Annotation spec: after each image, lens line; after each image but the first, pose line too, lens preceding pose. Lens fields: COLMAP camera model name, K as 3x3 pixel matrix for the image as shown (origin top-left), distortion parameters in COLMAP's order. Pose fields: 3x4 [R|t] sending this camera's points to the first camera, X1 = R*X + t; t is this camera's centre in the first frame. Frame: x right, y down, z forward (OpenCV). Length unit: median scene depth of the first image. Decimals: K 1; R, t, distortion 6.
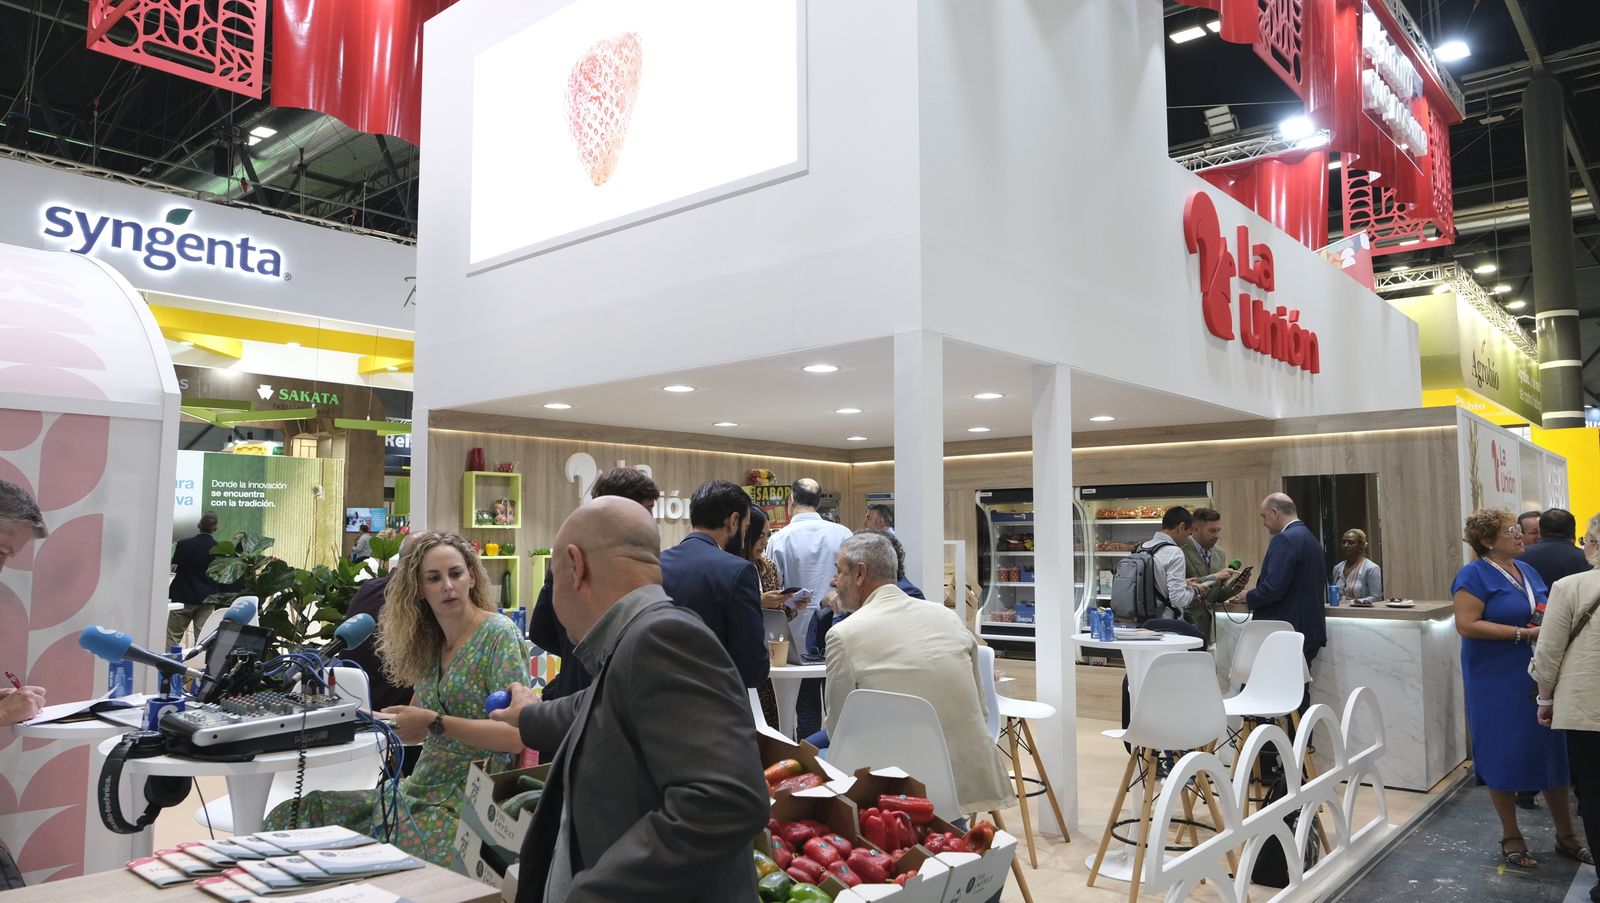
lens RADIAL K [[1090.5, 0, 806.4], [0, 1090.5, 460.5], [0, 0, 1]] dist [-0.028043, 0.015580]
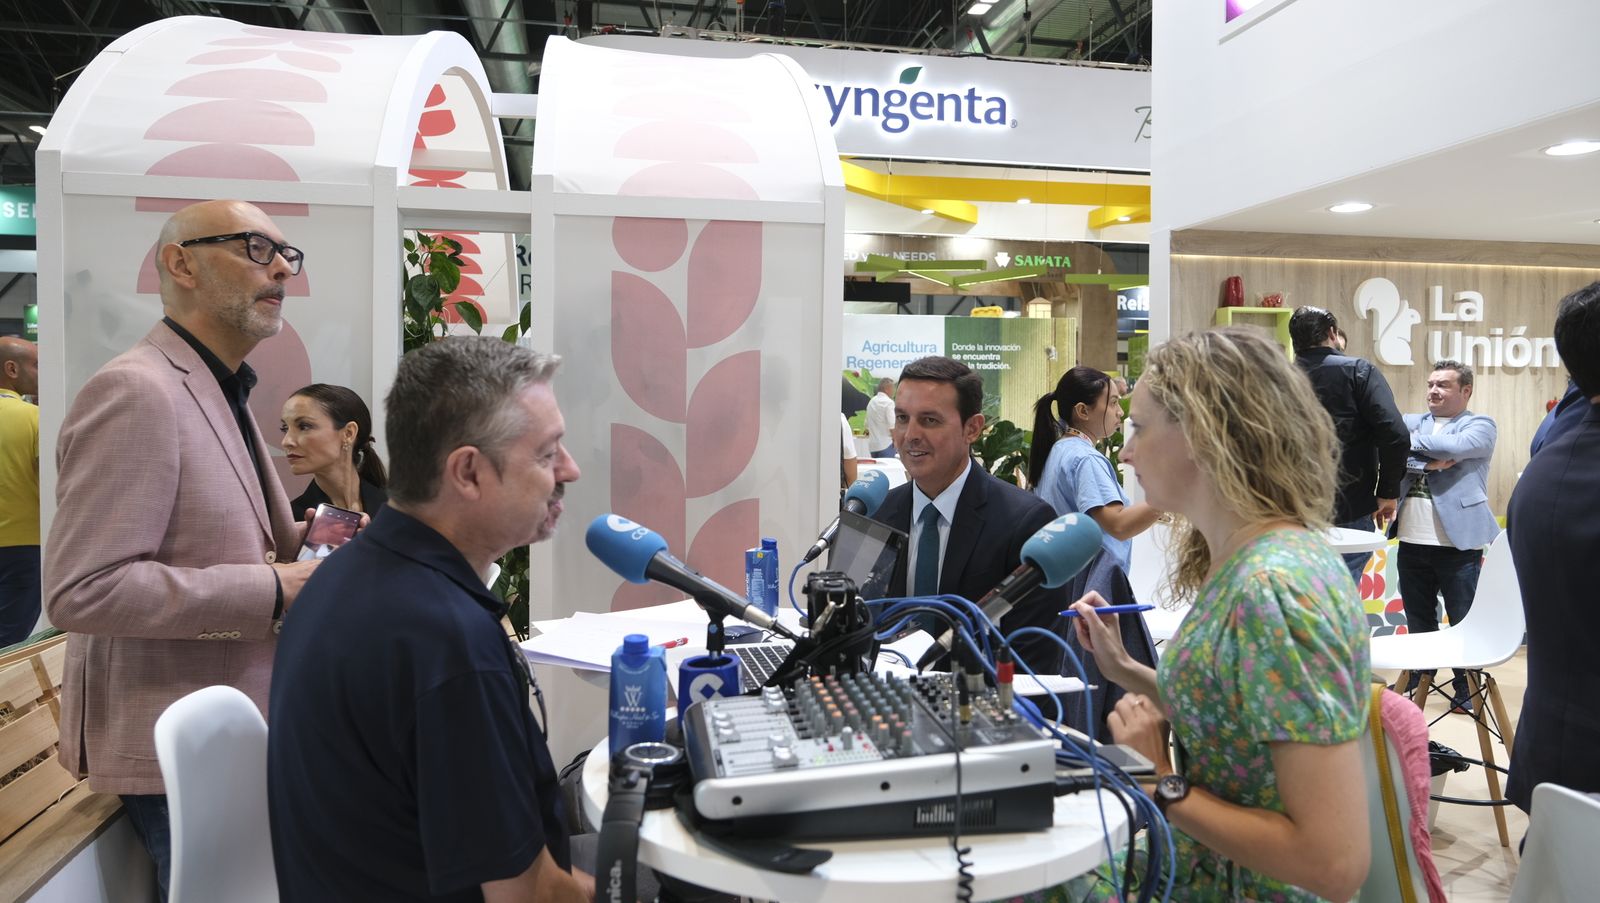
lens RADIAL K [[1090.5, 0, 808.1], [0, 1090.5, 451.7], [0, 0, 1]] dist [-0.028043, 0.015580]
pose [[0.797923, 0.027023, -0.602153, -0.064670], [0.042026, 0.994069, 0.100301, 0.018367], [0.601293, -0.105339, 0.792055, 0.165786]]
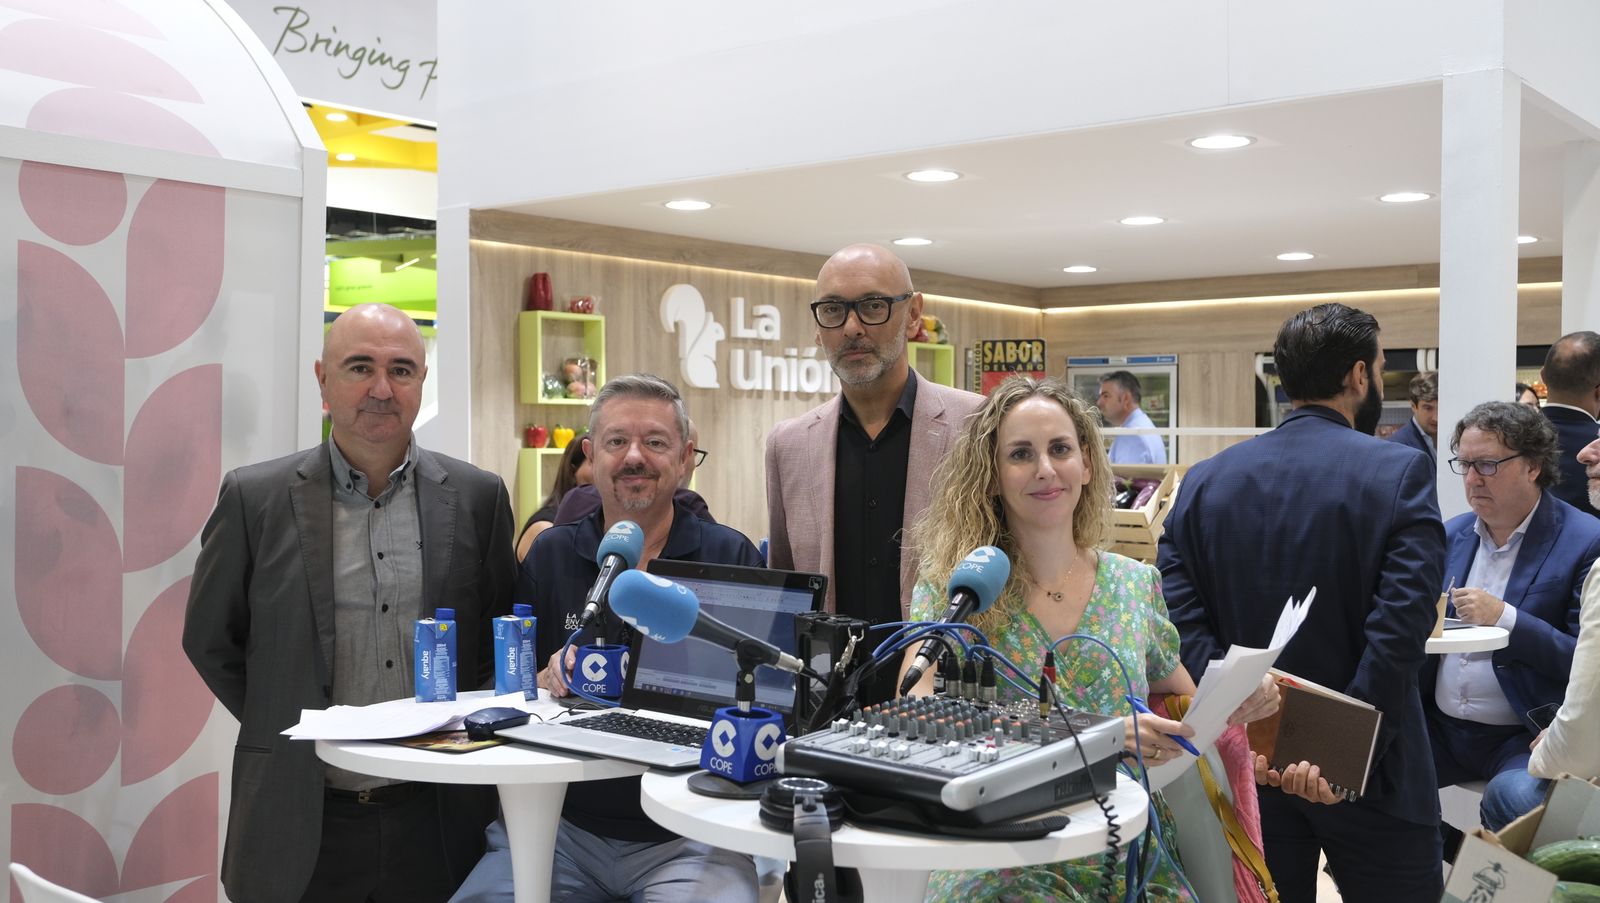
lens RADIAL K [[1617.9, 0, 805.0], [0, 1617.9, 448.5], [0, 0, 1]] dist [-0.008880, 0.000000]
pose [[0.999253, 0.007691, 0.037884, -0.157569], [-0.010785, 0.996561, 0.082162, 0.008783], [-0.037121, -0.082509, 0.995899, 0.065126]]
